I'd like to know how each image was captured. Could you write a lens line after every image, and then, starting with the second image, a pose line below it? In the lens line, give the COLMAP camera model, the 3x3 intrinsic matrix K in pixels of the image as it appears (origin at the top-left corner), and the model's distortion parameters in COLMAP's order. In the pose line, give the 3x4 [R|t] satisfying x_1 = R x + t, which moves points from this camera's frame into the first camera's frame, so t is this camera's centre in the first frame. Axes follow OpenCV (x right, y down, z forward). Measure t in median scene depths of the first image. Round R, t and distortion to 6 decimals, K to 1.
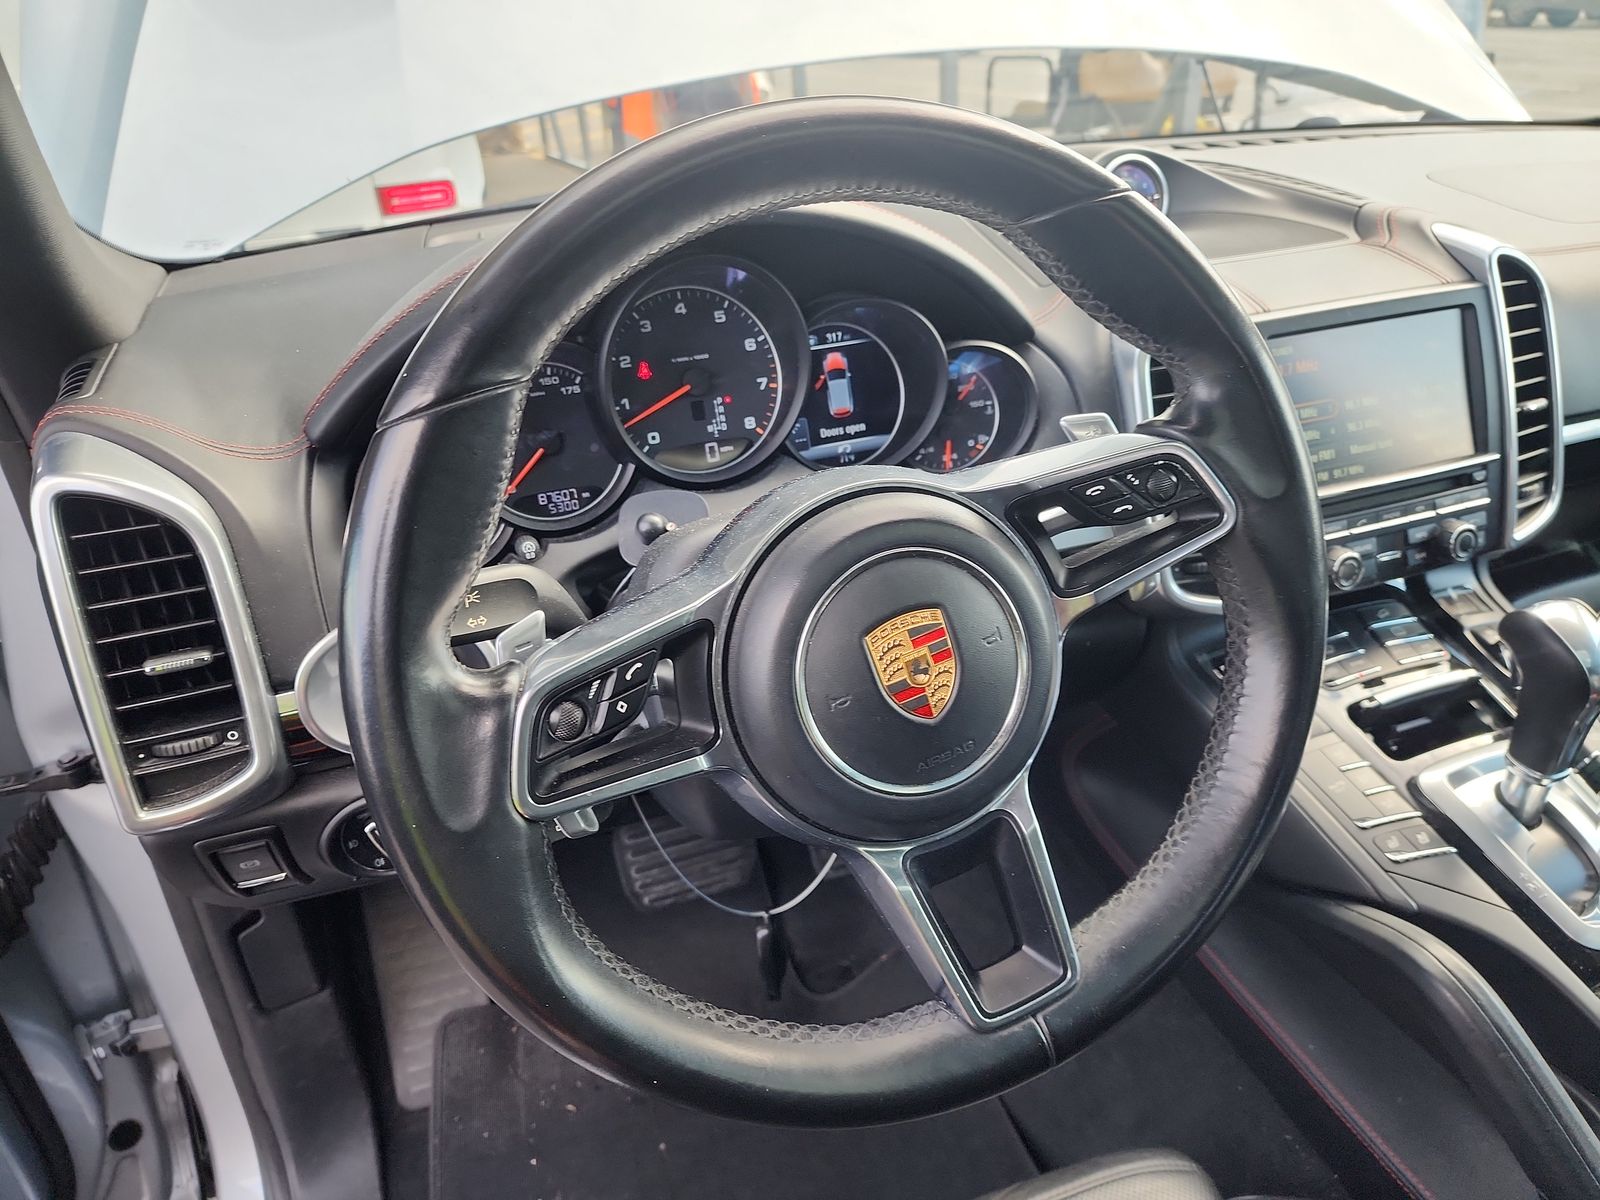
lens RADIAL K [[975.7, 0, 800.0], [0, 975.7, 600.0], [0, 0, 1]] dist [0.118552, -0.175477]
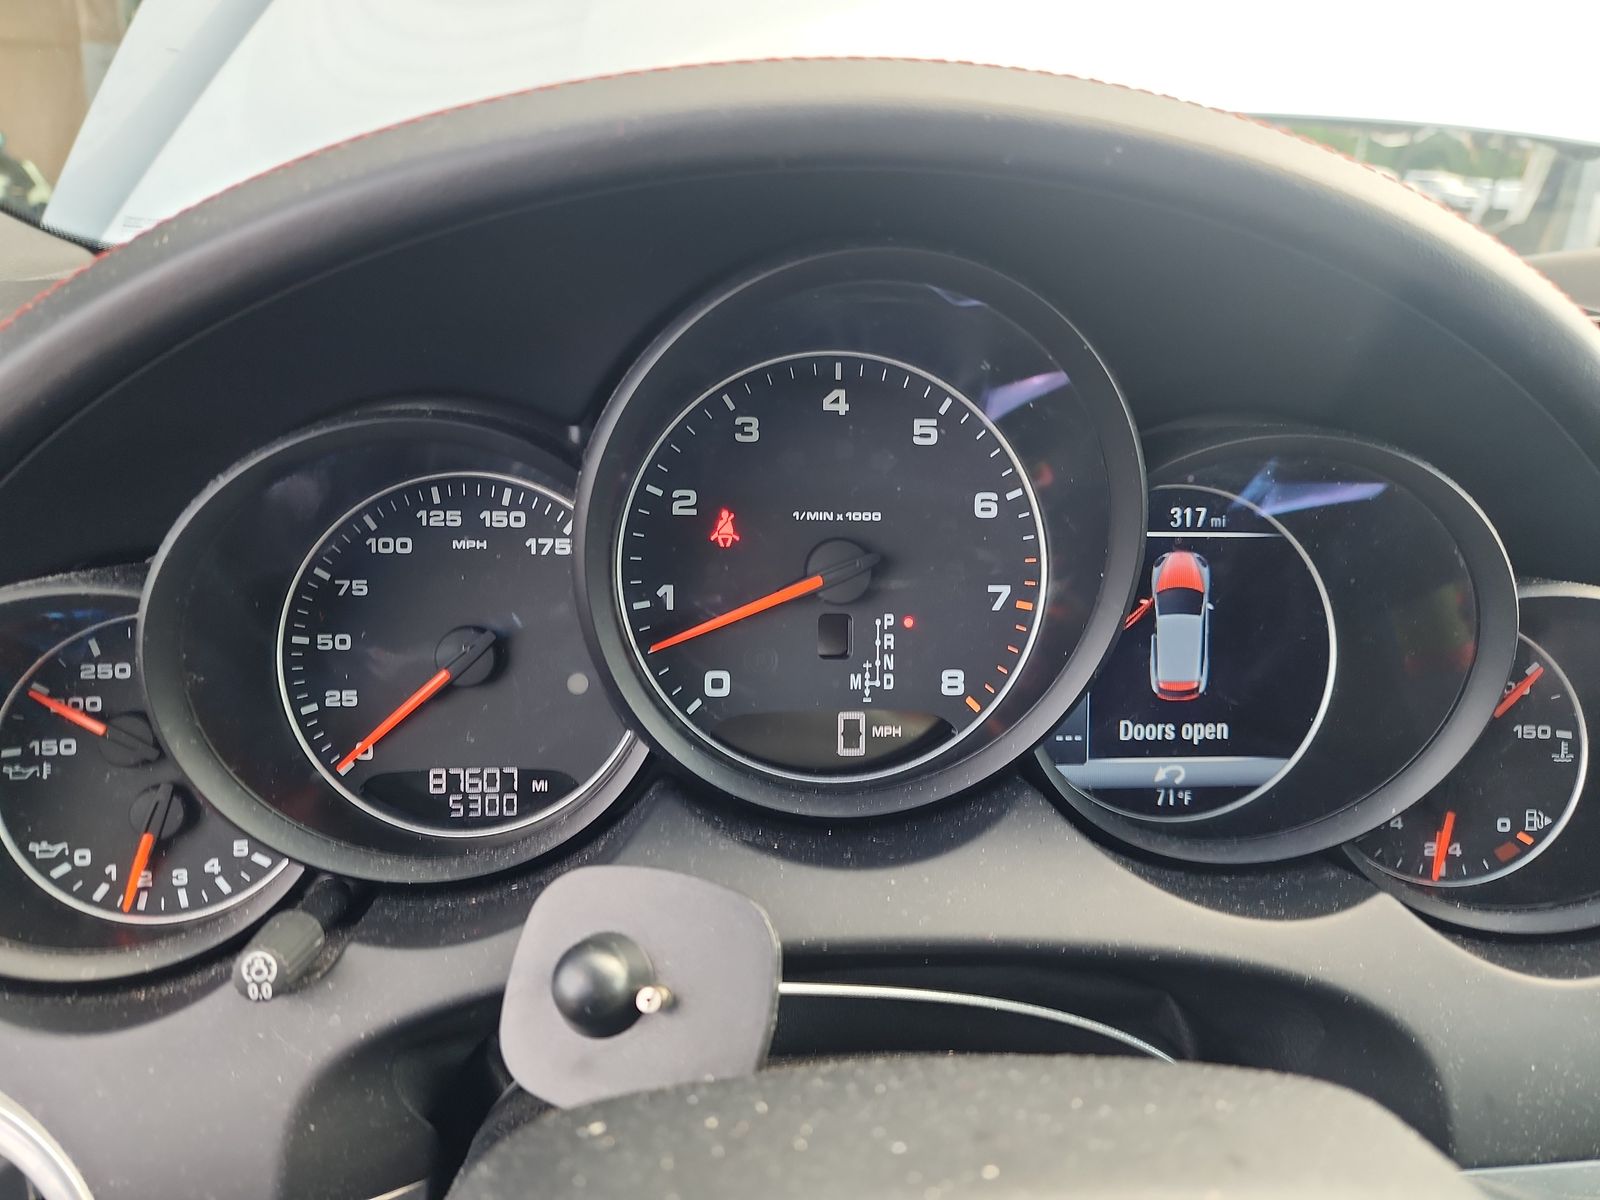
lens RADIAL K [[975.7, 0, 800.0], [0, 975.7, 600.0], [0, 0, 1]] dist [0.118552, -0.175477]
pose [[0.962685, 0.167073, -0.212895, -0.029988], [-0.196860, 0.972135, -0.127279, -0.145810], [0.185697, 0.164440, 0.968750, 0.563995]]
